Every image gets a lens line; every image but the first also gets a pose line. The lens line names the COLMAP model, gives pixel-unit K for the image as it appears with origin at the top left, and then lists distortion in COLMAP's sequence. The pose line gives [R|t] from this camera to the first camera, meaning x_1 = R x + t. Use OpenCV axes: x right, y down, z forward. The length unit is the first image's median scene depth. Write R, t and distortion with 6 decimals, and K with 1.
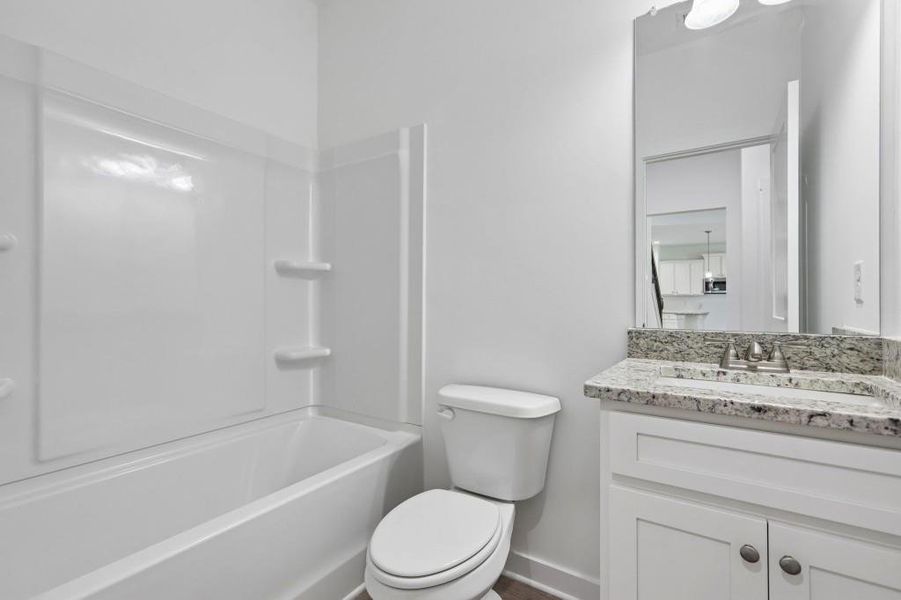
lens RADIAL K [[404.4, 0, 448.2], [0, 404.4, 302.2], [0, 0, 1]] dist [0.004361, 0.000665]
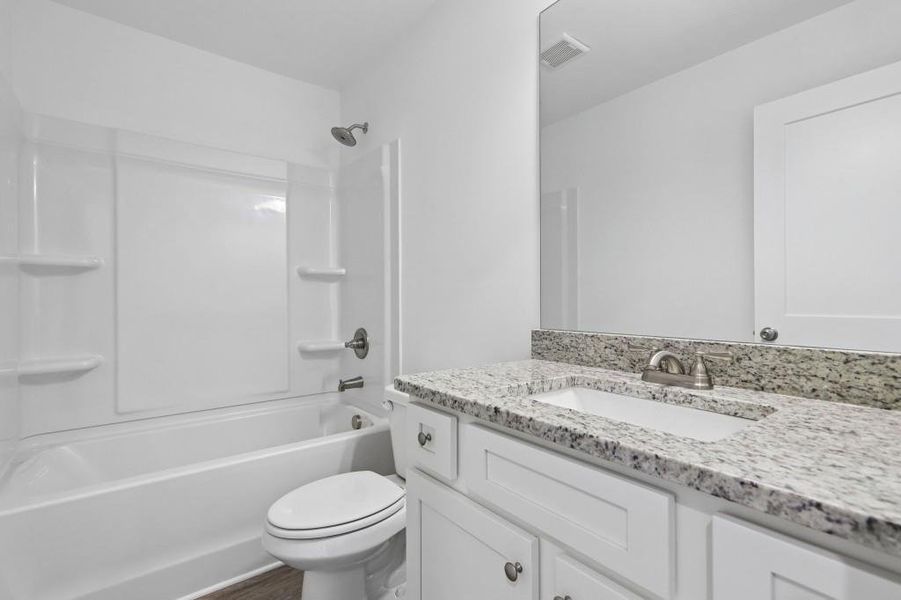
lens RADIAL K [[404.4, 0, 448.2], [0, 404.4, 302.2], [0, 0, 1]] dist [0.004361, 0.000665]
pose [[0.940197, -0.001783, -0.340627, 0.530085], [0.004973, 0.999952, 0.008490, -0.012615], [0.340595, -0.009676, 0.940160, 0.034695]]
